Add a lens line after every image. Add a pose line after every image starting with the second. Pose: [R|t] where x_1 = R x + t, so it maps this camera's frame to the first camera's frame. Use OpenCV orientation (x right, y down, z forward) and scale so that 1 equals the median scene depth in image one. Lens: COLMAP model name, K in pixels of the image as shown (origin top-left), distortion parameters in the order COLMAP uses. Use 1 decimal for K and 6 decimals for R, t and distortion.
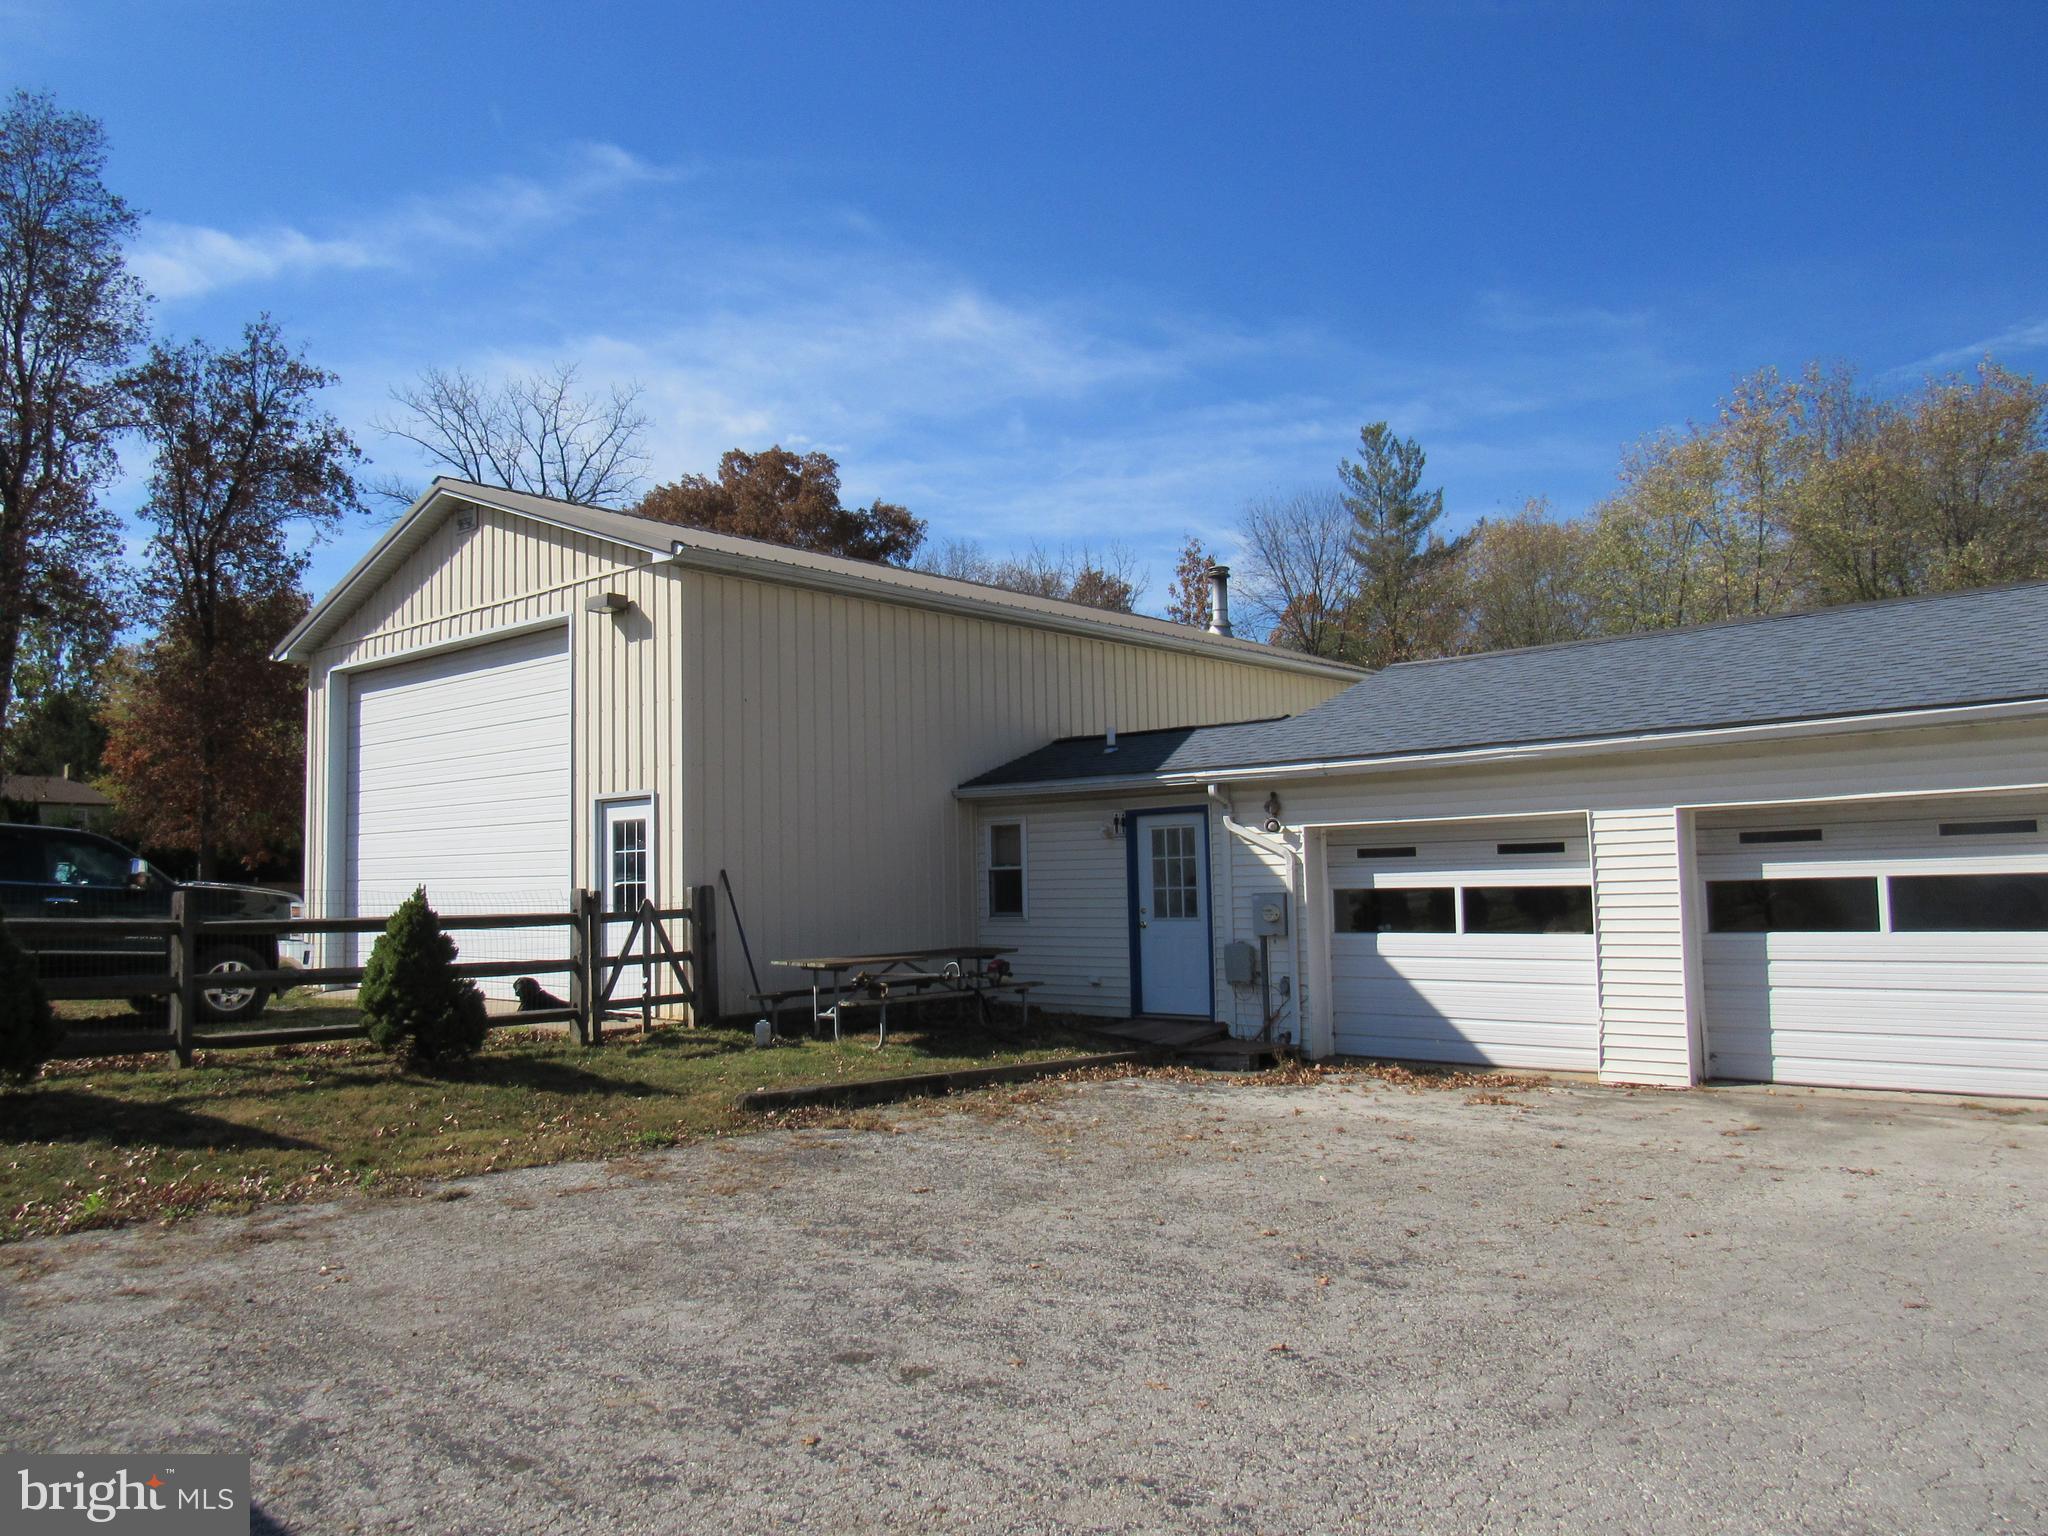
lens RADIAL K [[1477.9, 0, 1024.0], [0, 1477.9, 768.0], [0, 0, 1]] dist [-0.029261, 0.002858]
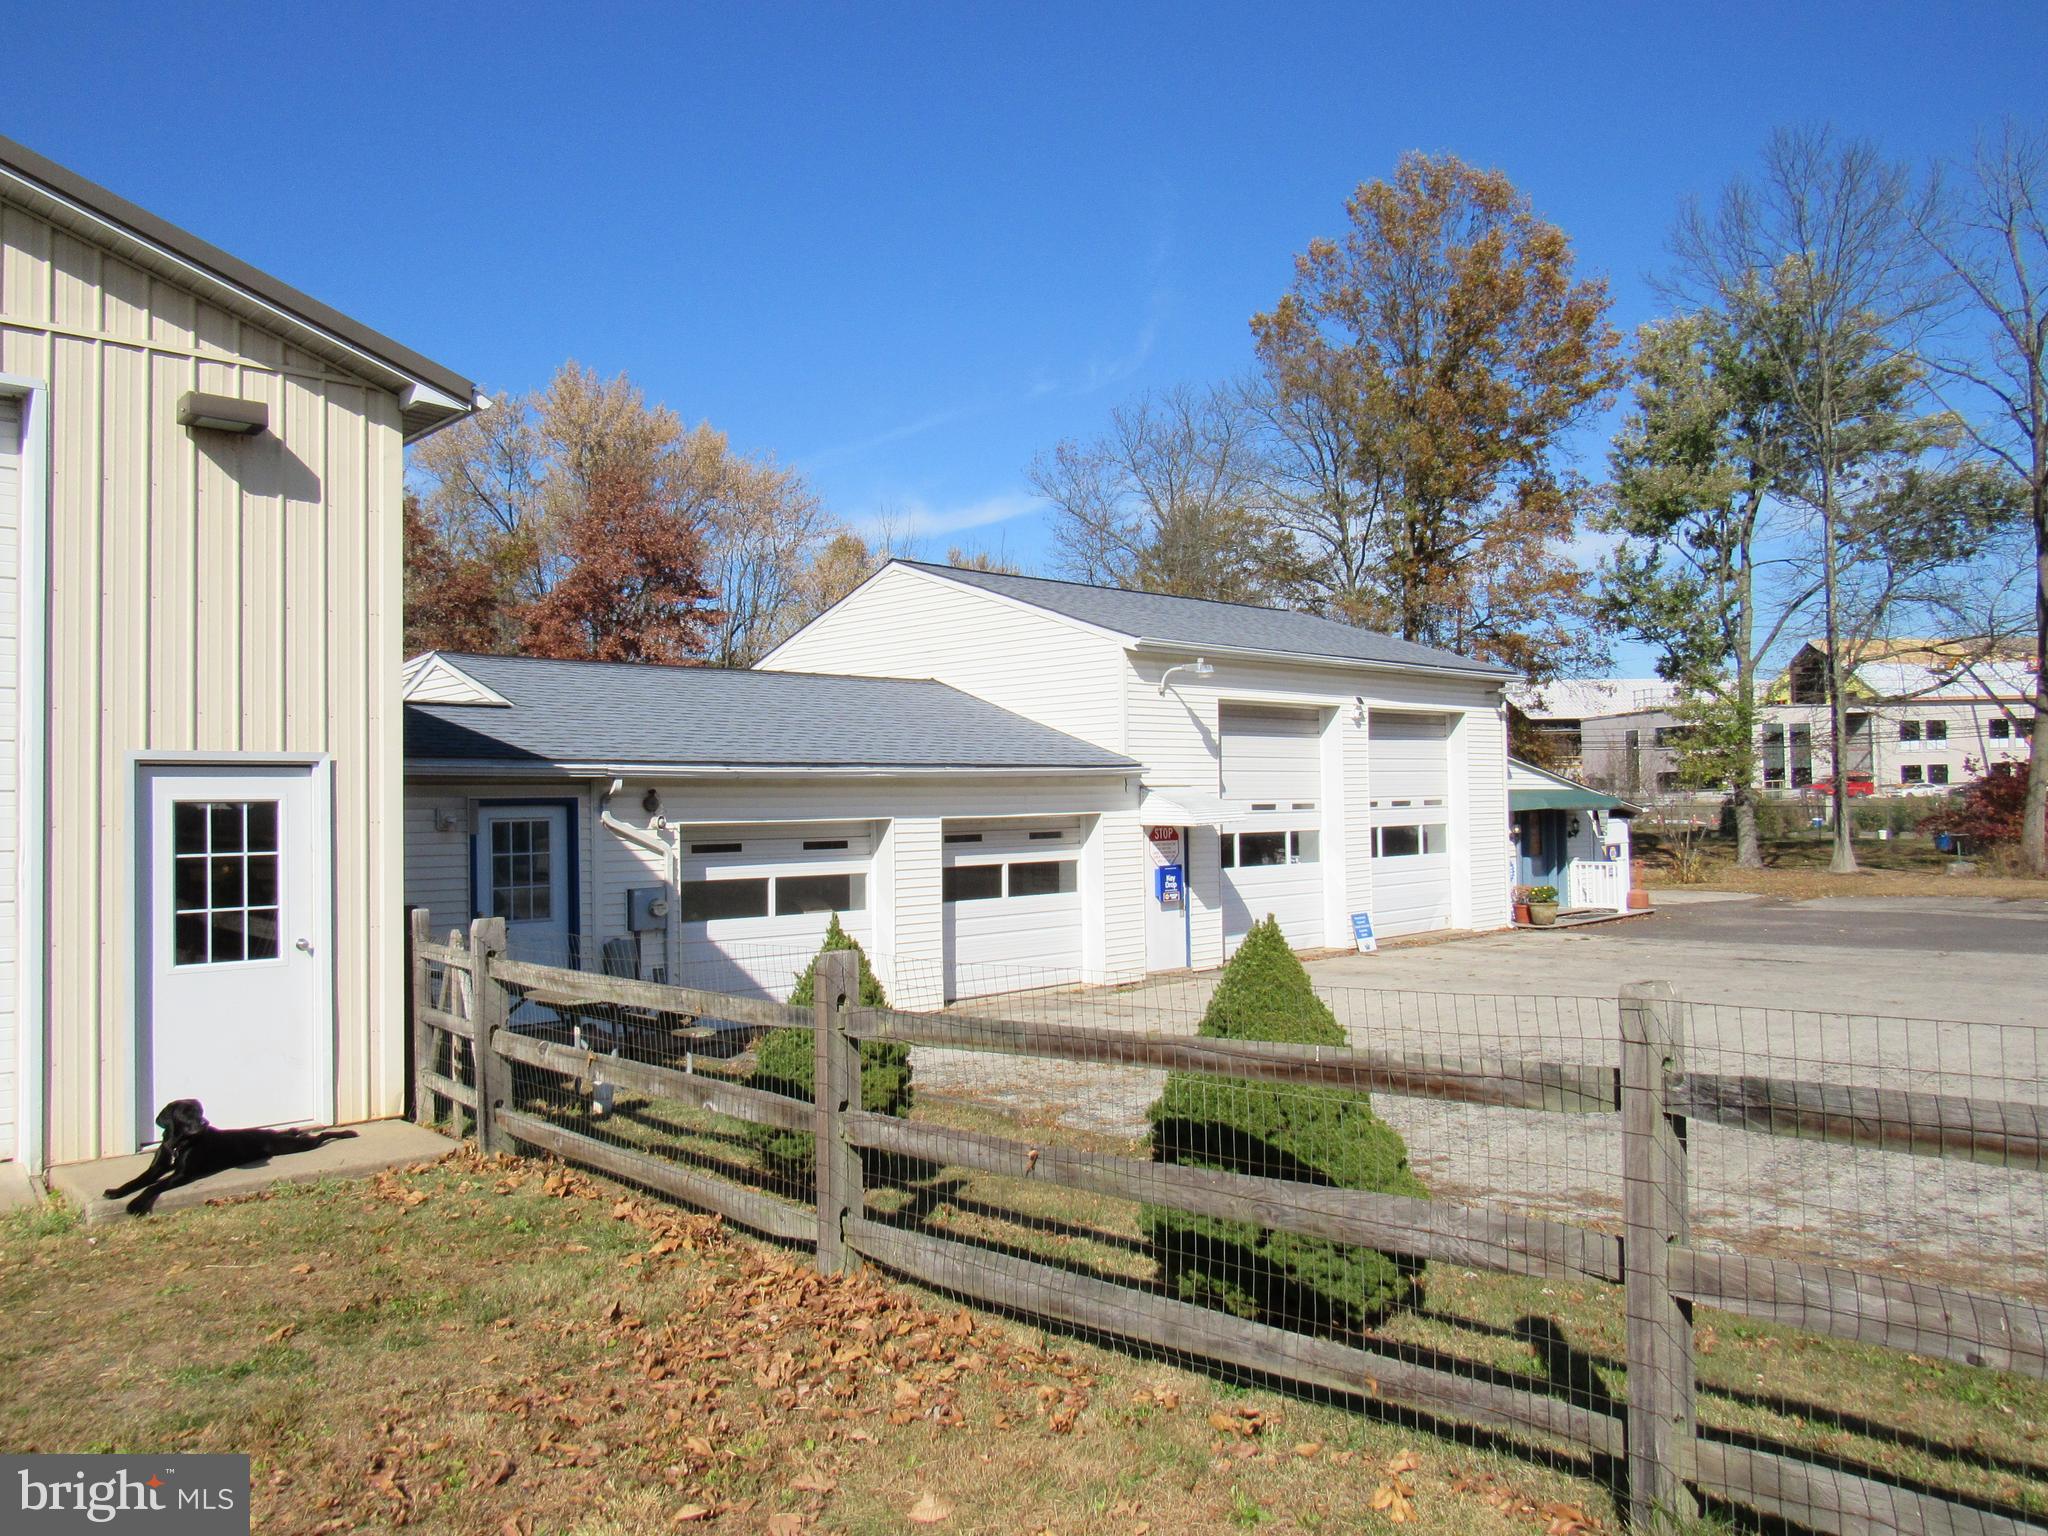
lens RADIAL K [[1477.9, 0, 1024.0], [0, 1477.9, 768.0], [0, 0, 1]] dist [-0.029261, 0.002858]
pose [[0.085425, 0.047298, 0.995221, -0.832811], [-0.061709, 0.997206, -0.042095, 0.028638], [-0.994432, -0.057818, 0.088105, 0.656602]]
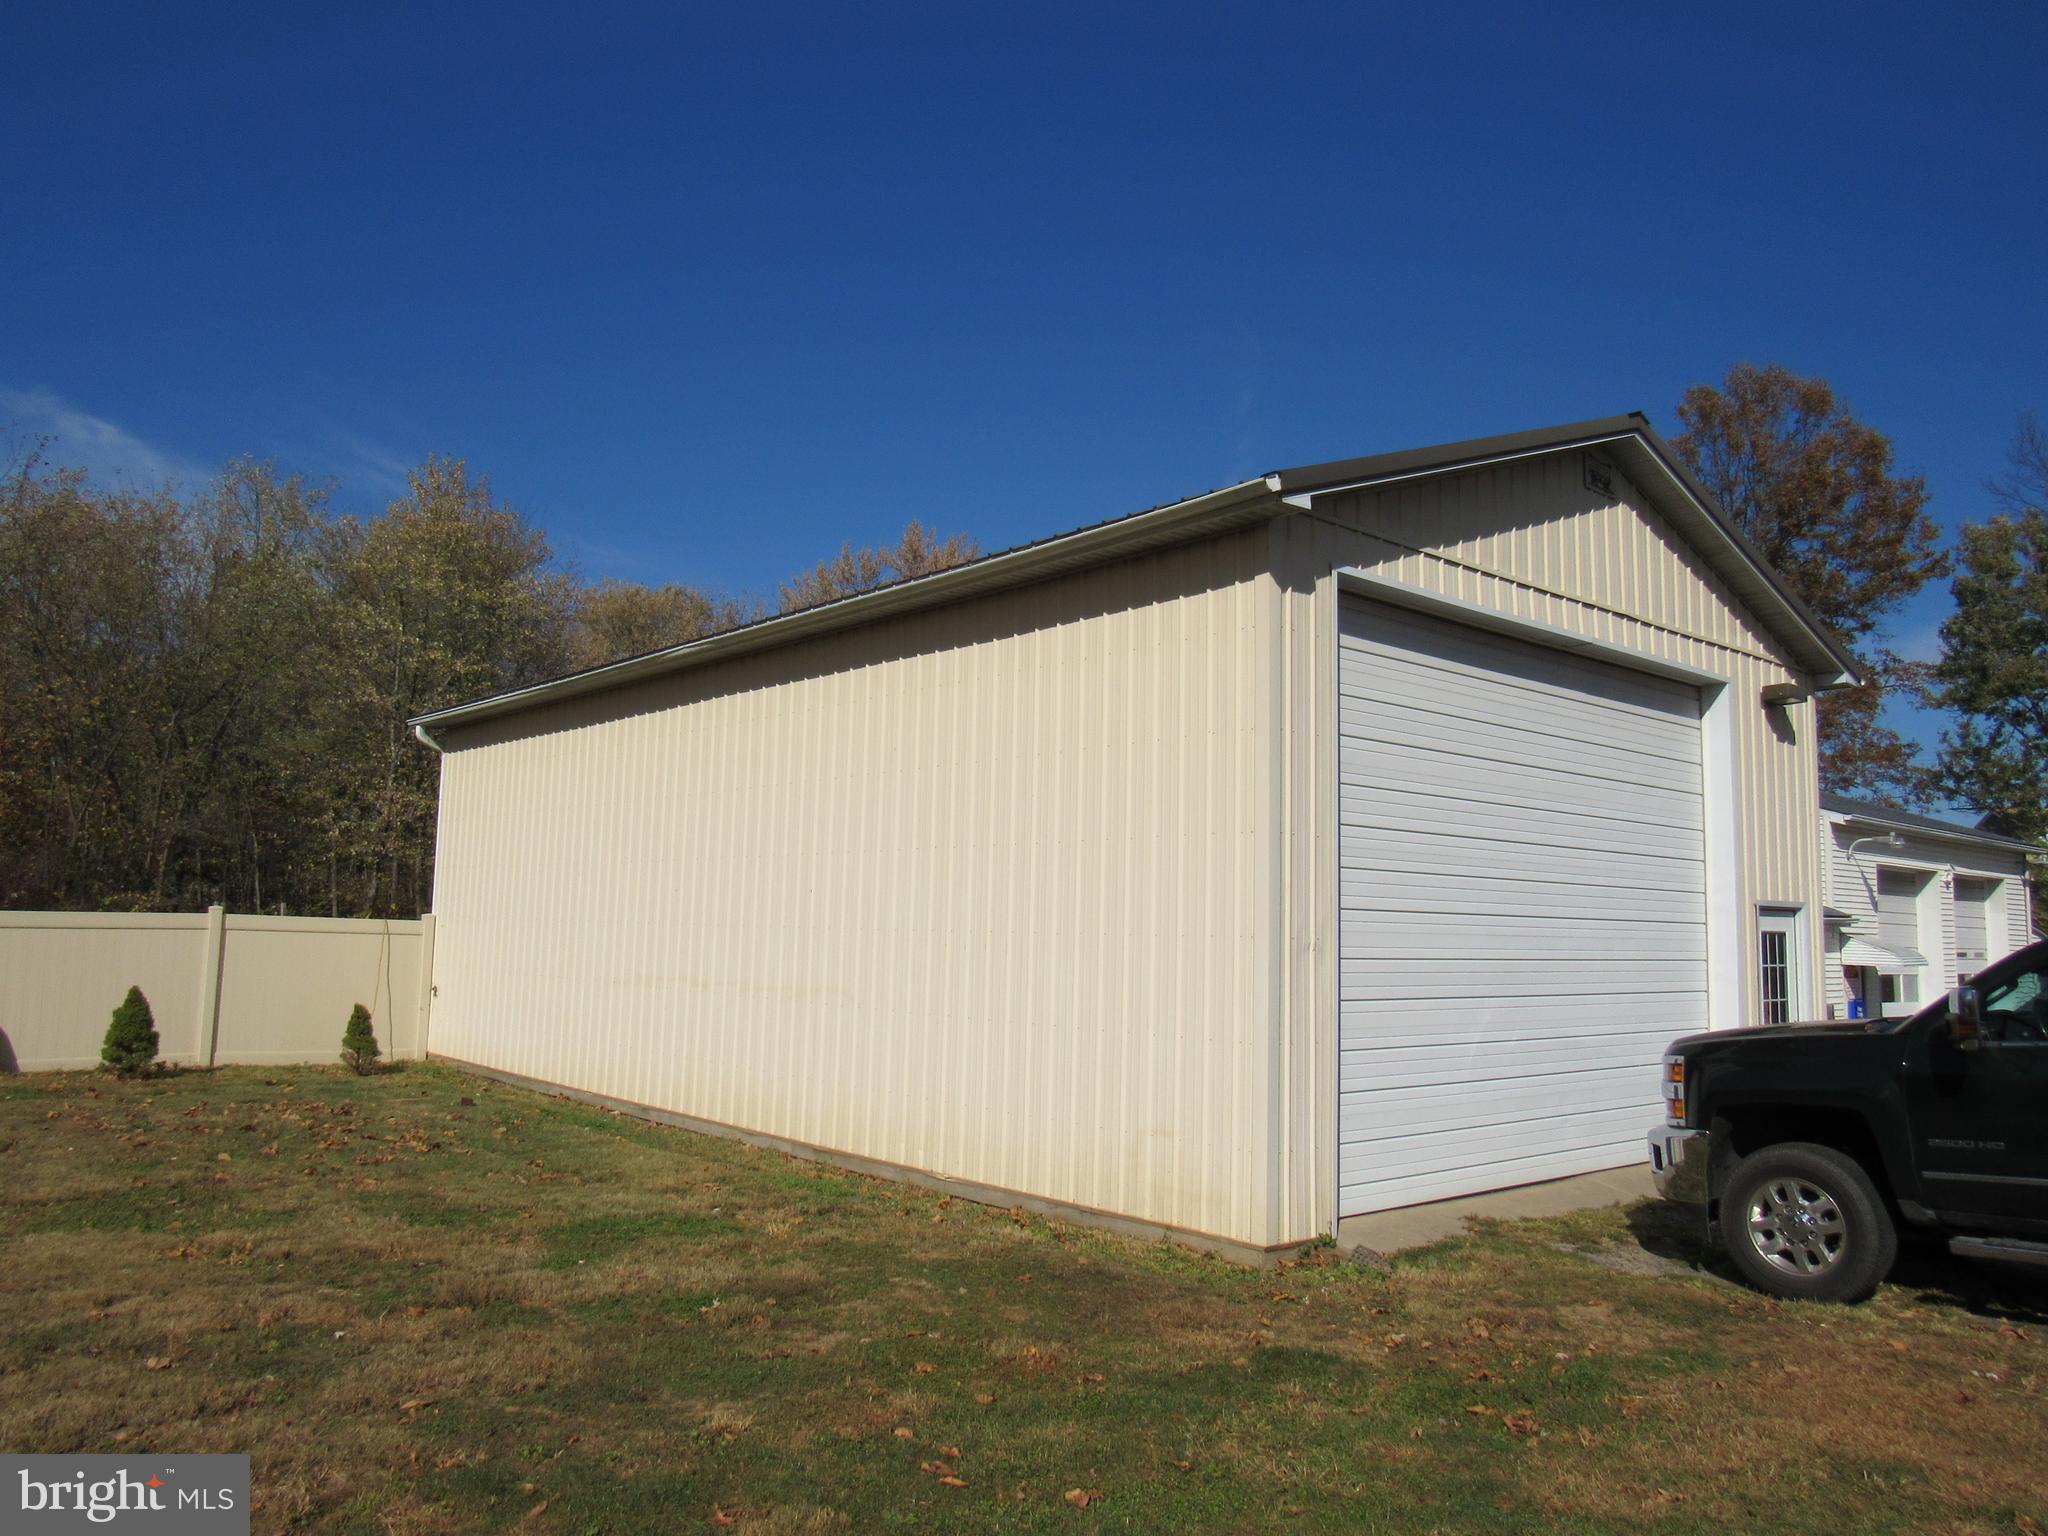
lens RADIAL K [[1477.9, 0, 1024.0], [0, 1477.9, 768.0], [0, 0, 1]] dist [-0.029261, 0.002858]
pose [[0.151090, 0.141931, 0.978278, -1.296750], [-0.098691, 0.986860, -0.127934, 0.103567], [-0.983581, -0.077217, 0.163112, 1.352246]]
